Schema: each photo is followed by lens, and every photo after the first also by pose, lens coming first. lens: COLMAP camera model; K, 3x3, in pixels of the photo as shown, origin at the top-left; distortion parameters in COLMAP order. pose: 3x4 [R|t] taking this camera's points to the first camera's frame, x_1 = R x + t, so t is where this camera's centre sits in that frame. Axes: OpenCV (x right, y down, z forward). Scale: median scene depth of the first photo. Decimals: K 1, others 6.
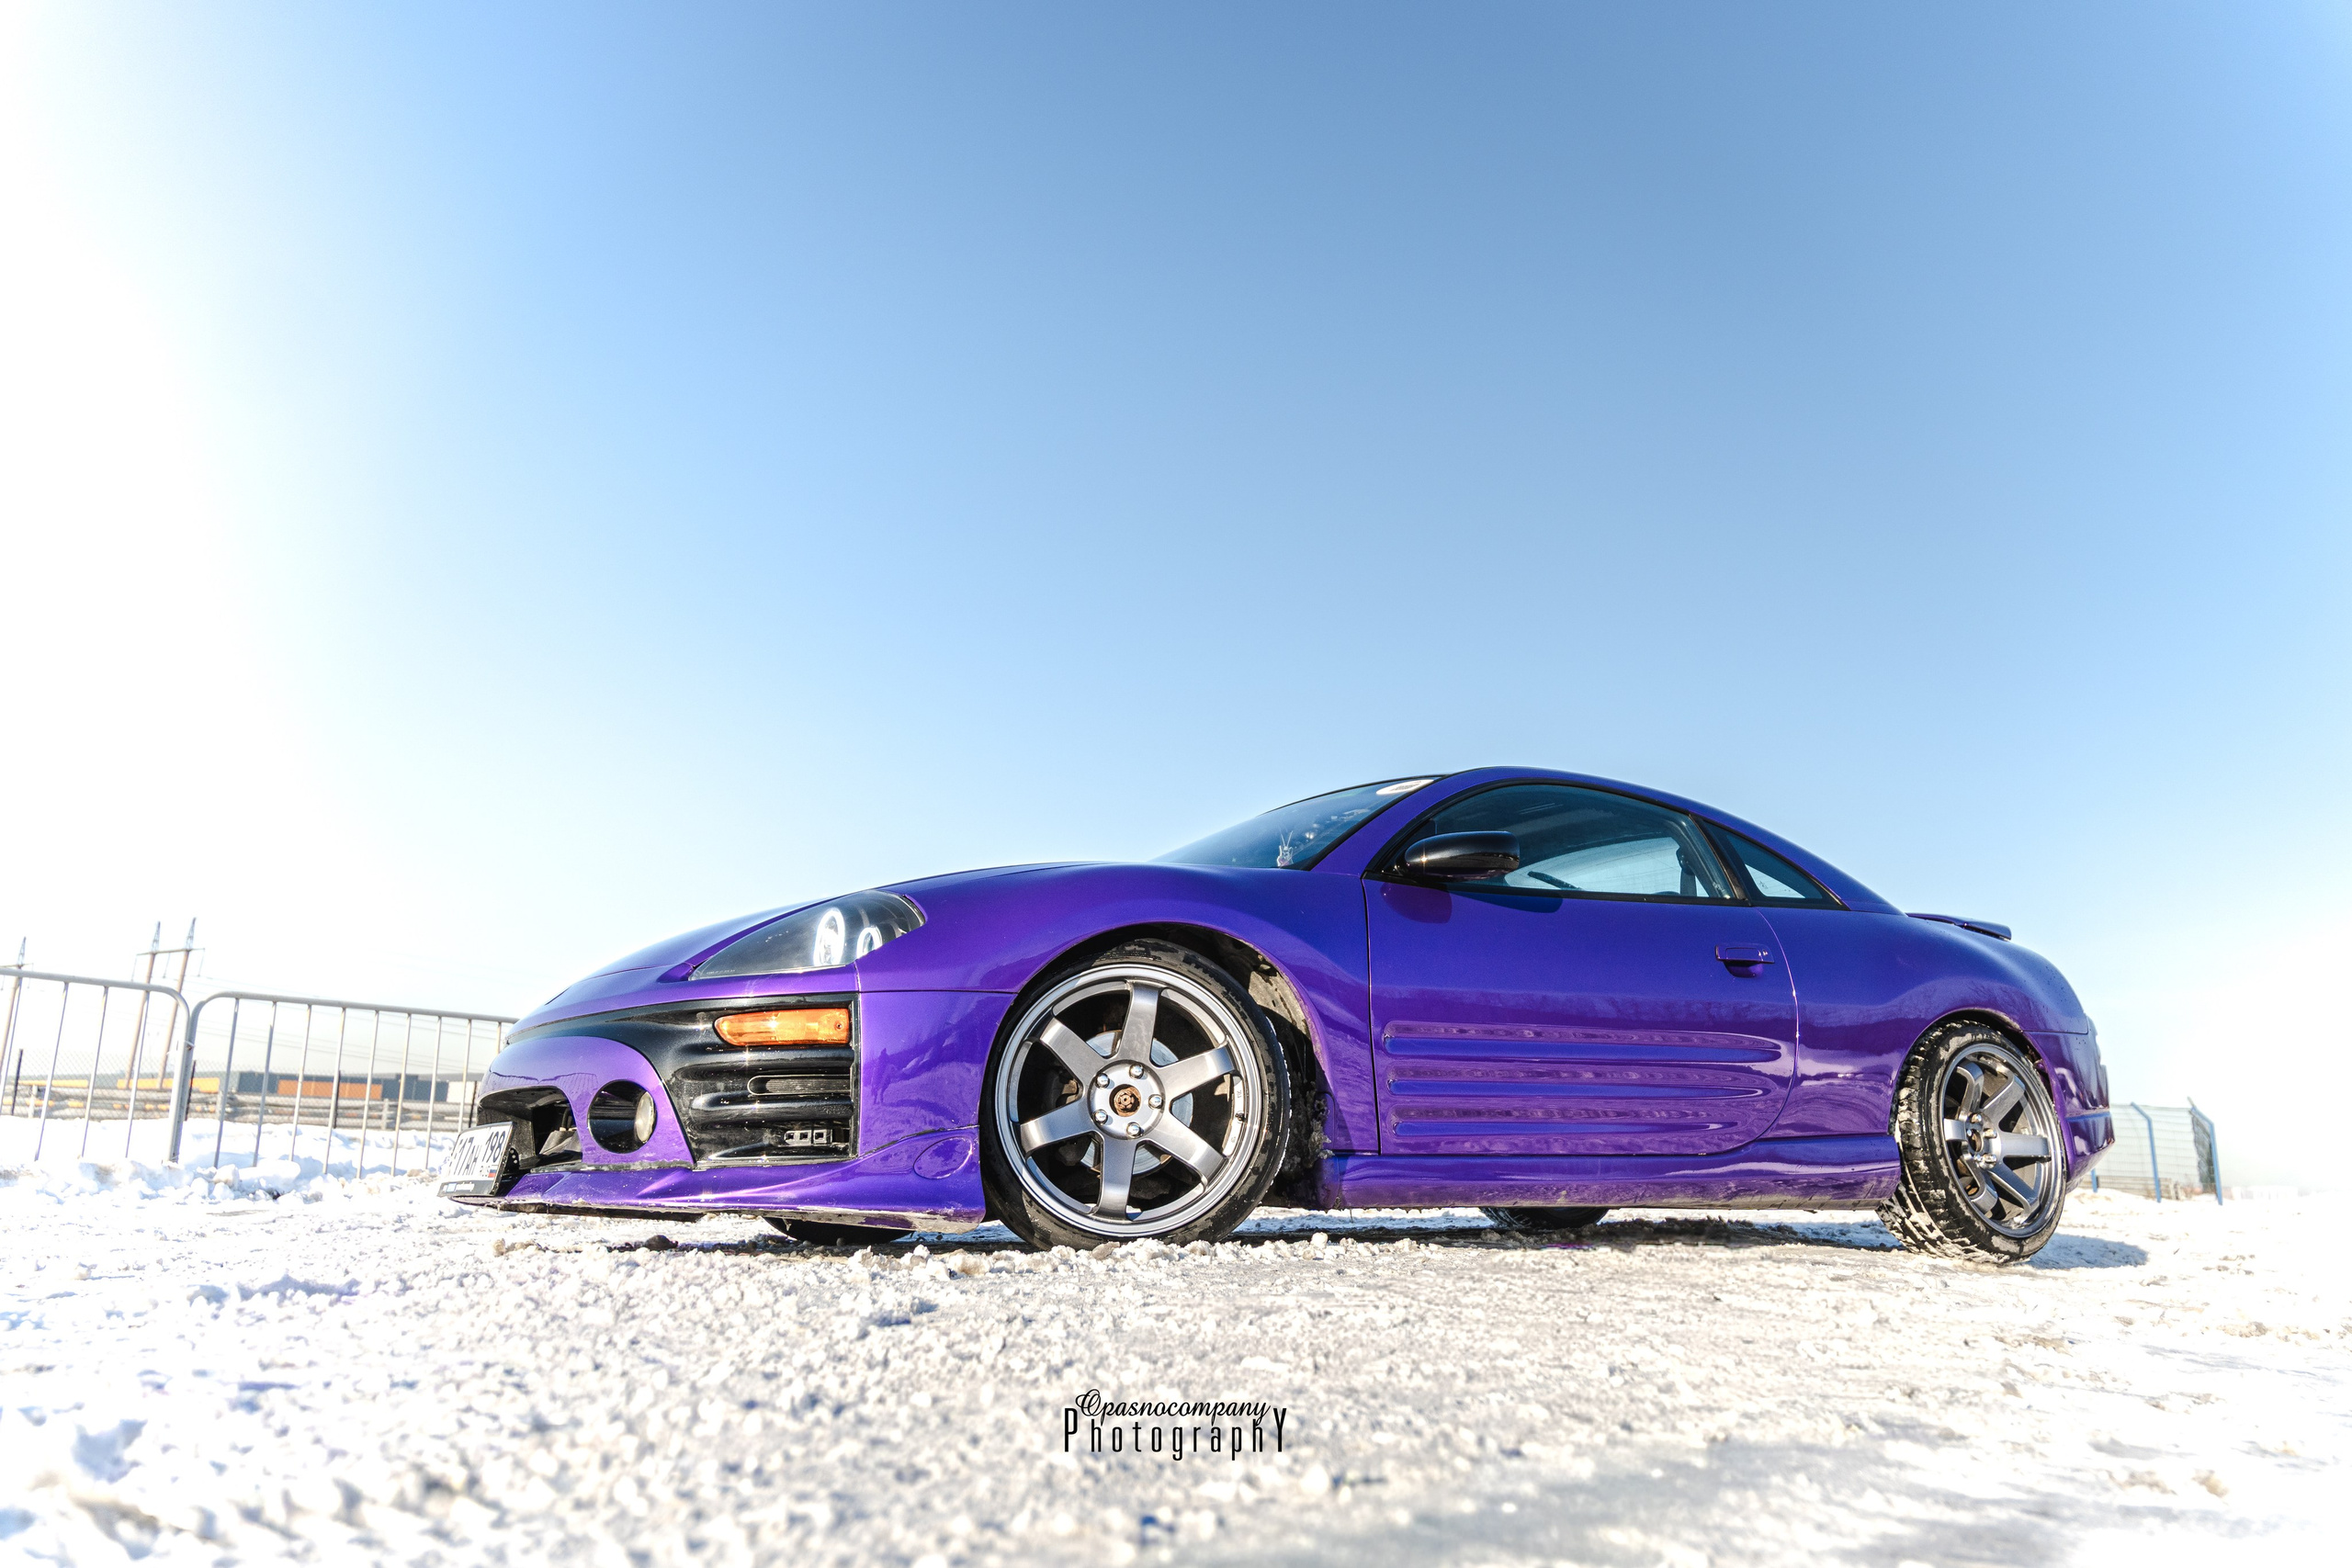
lens RADIAL K [[1652.7, 0, 1178.7], [0, 1652.7, 786.6], [0, 0, 1]] dist [0.088097, -0.013642]
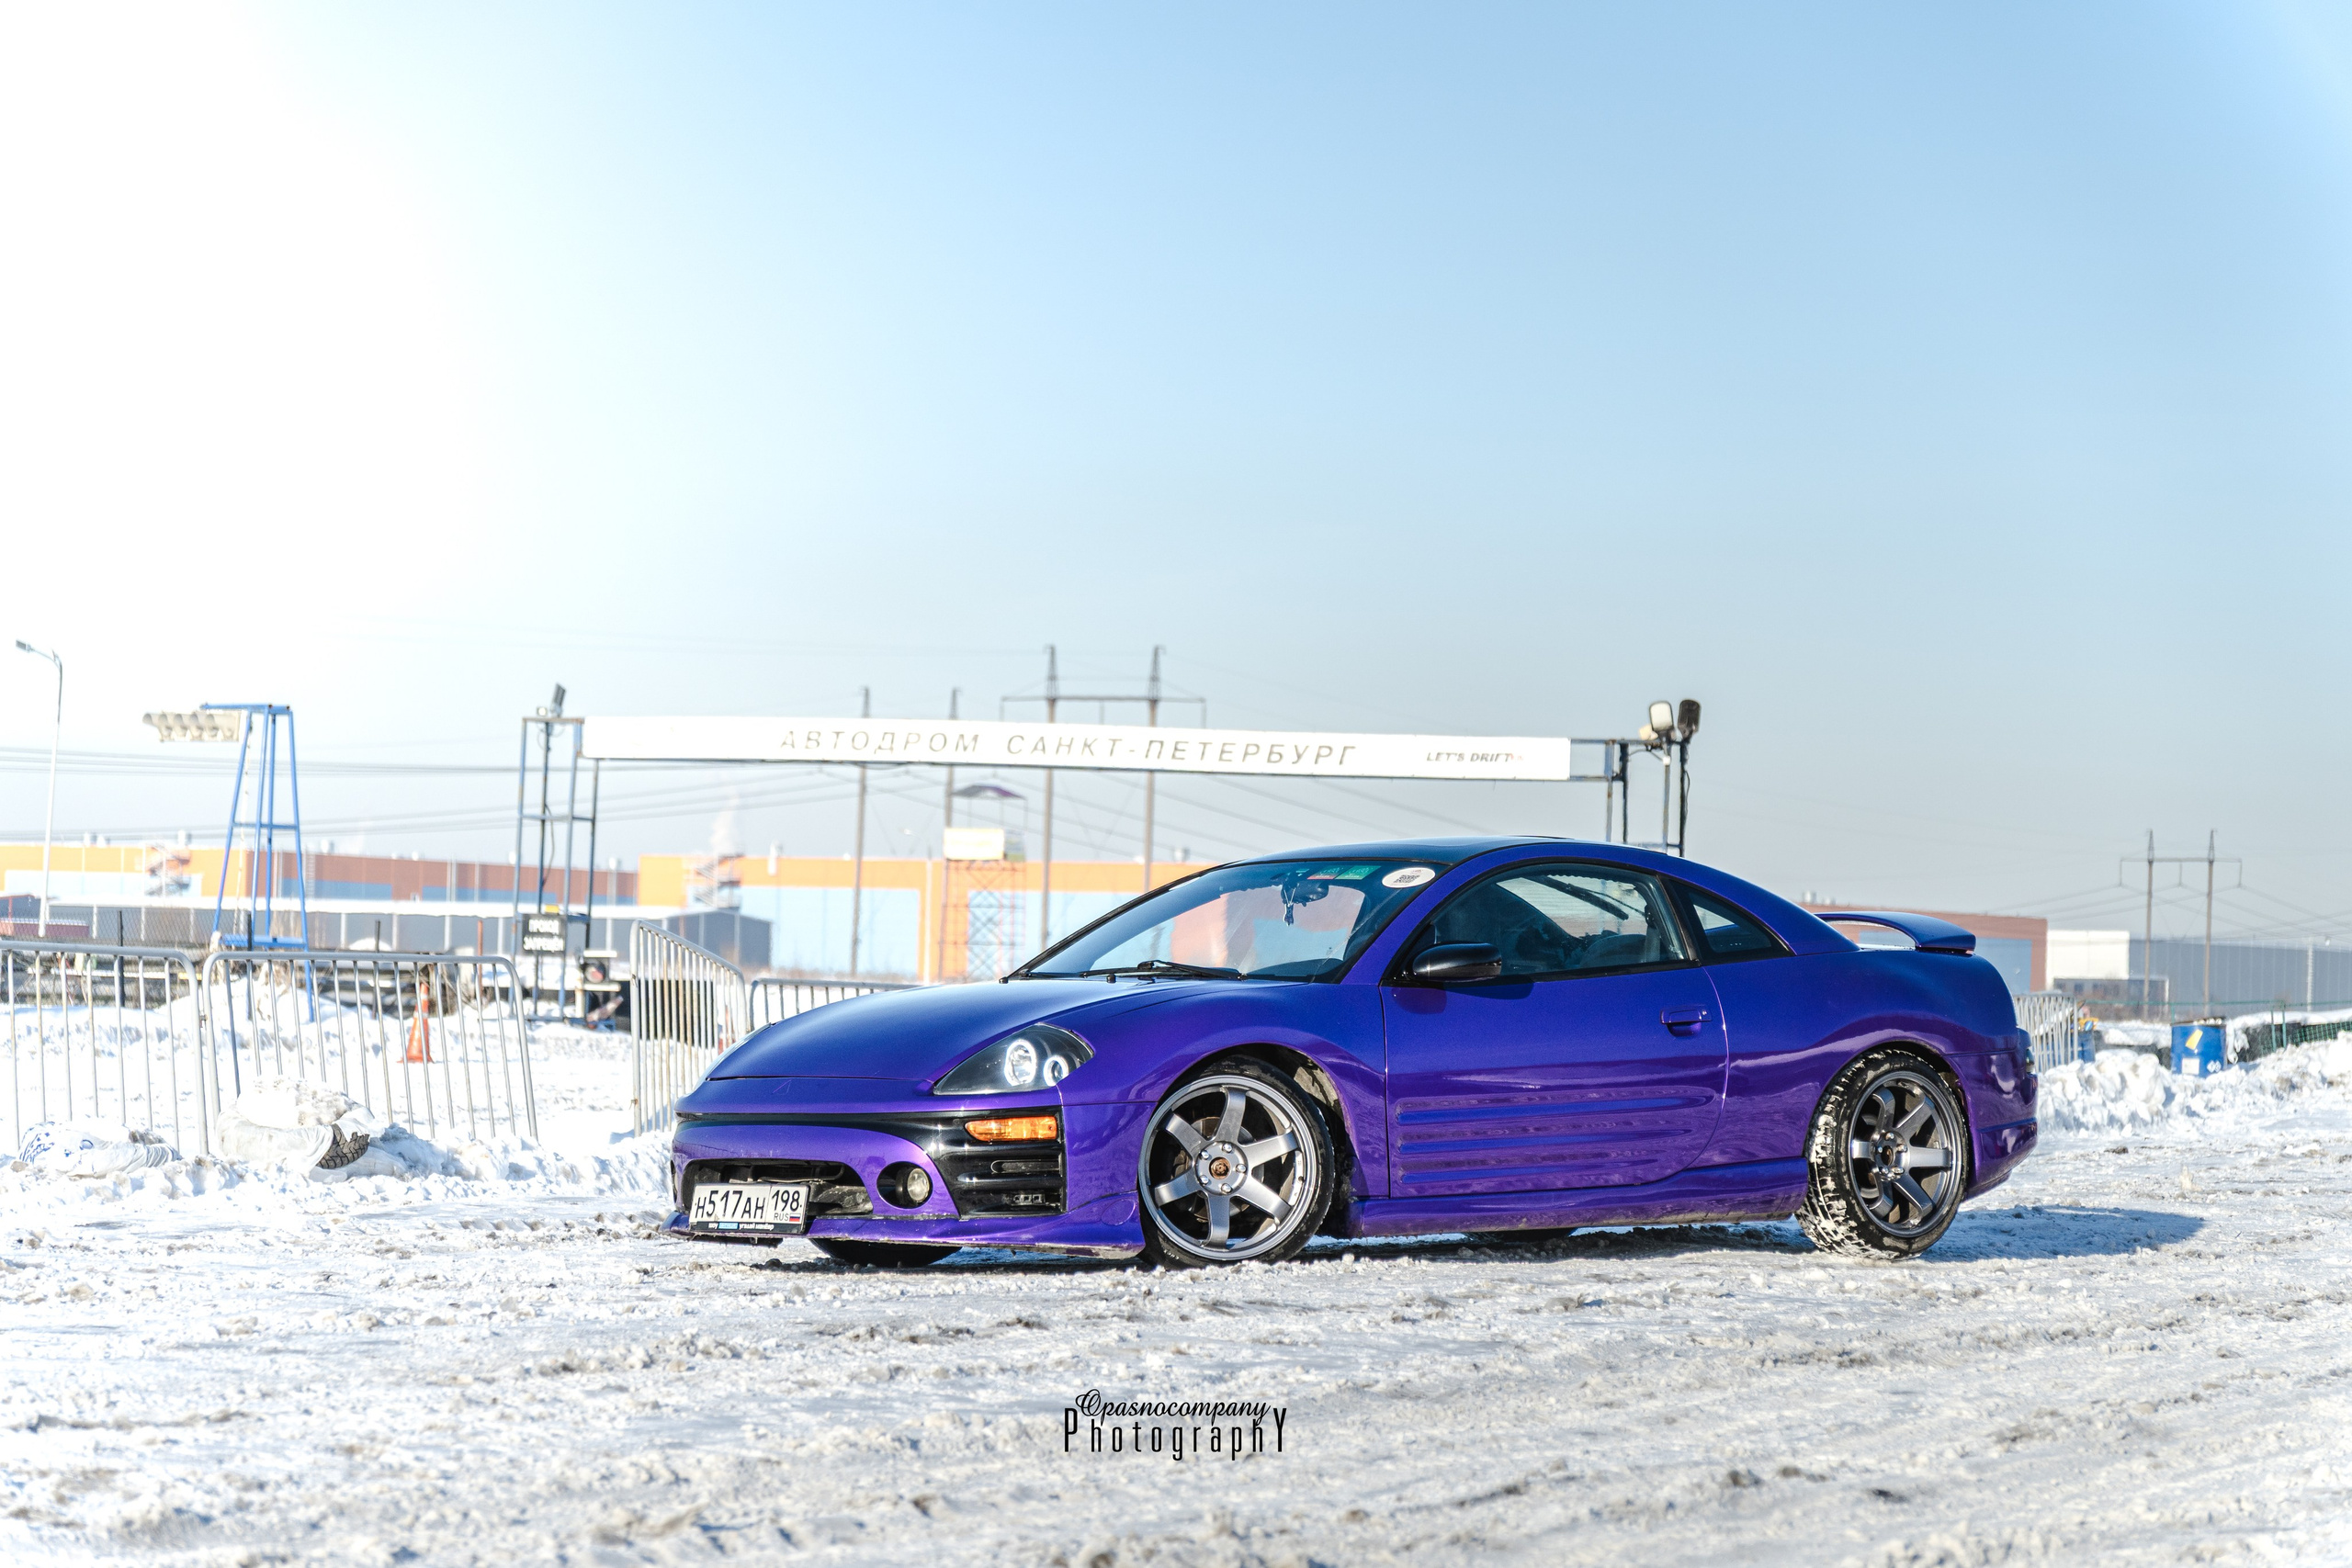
lens RADIAL K [[6101.3, 0, 1175.6], [0, 6101.3, 786.1], [0, 0, 1]] dist [-0.589947, 0.000000]
pose [[0.989838, -0.002153, 0.142183, -0.803054], [-0.025027, 0.981640, 0.189095, -1.105298], [-0.139979, -0.190732, 0.971611, -3.954675]]
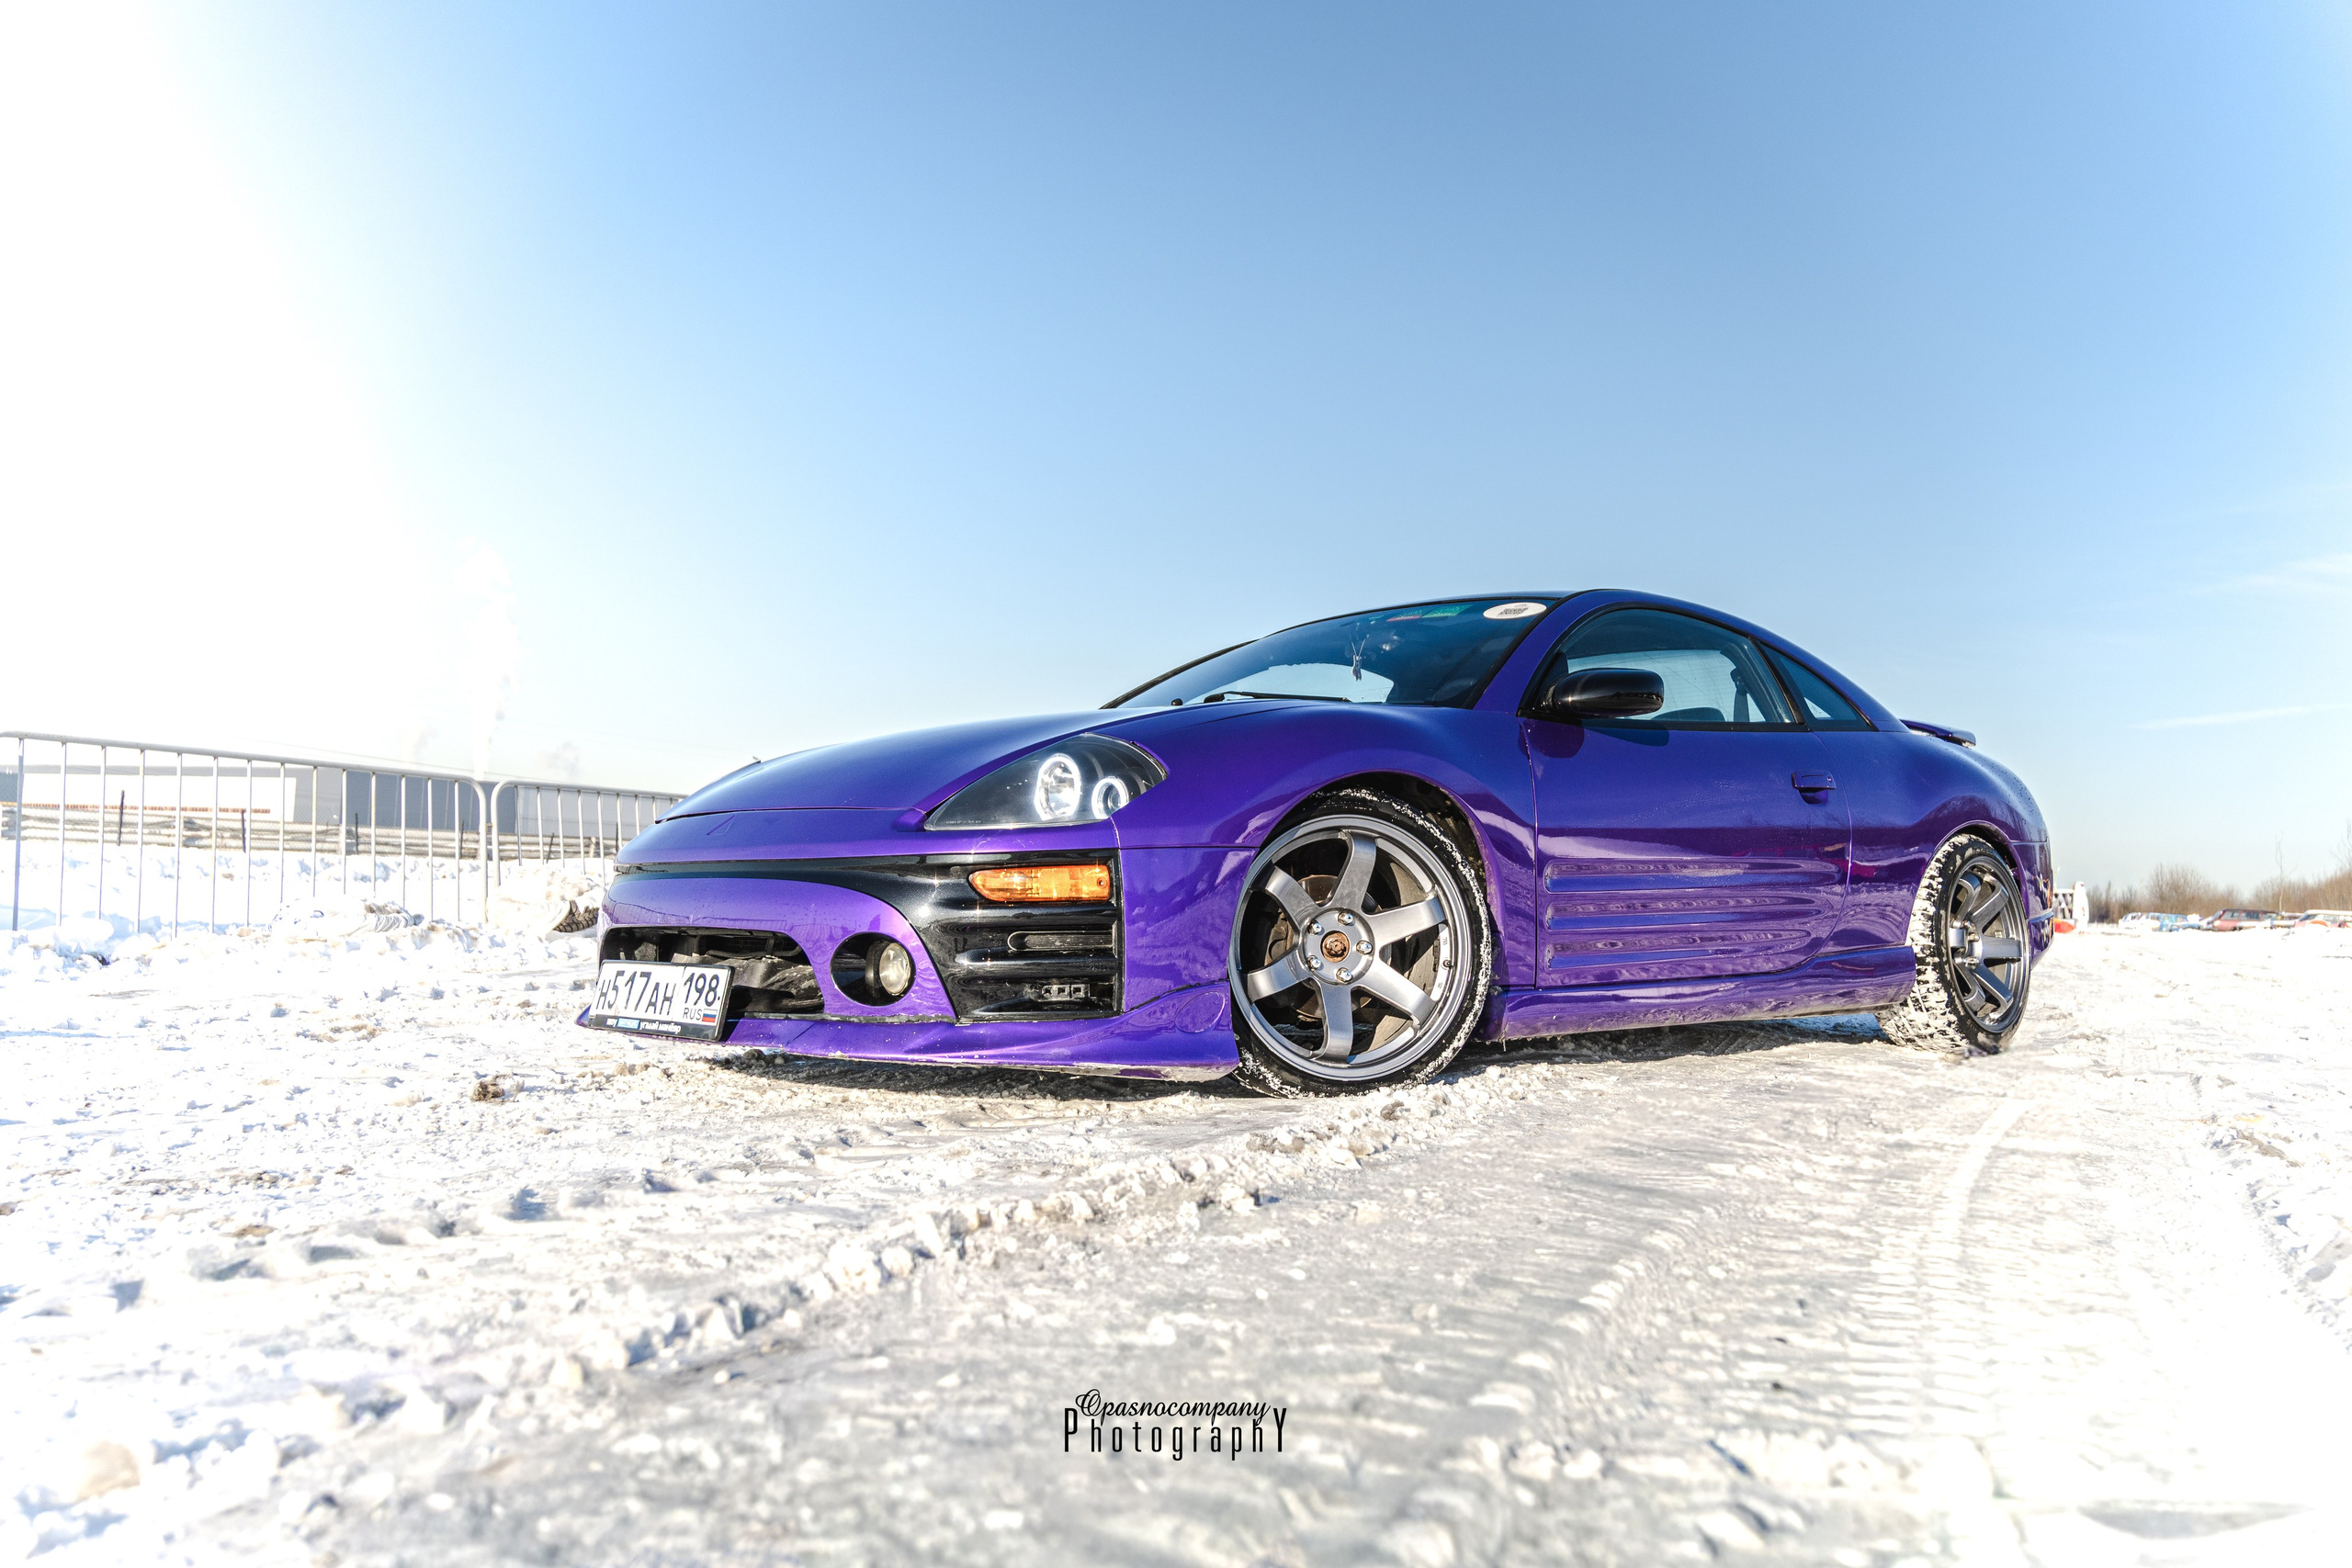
lens RADIAL K [[1744.2, 0, 1177.1], [0, 1744.2, 767.3], [0, 0, 1]] dist [0.087737, 0.001475]
pose [[0.985017, 0.020064, 0.171288, -0.309986], [-0.047495, 0.986362, 0.157589, -0.080705], [-0.165790, -0.163363, 0.972536, 0.001277]]
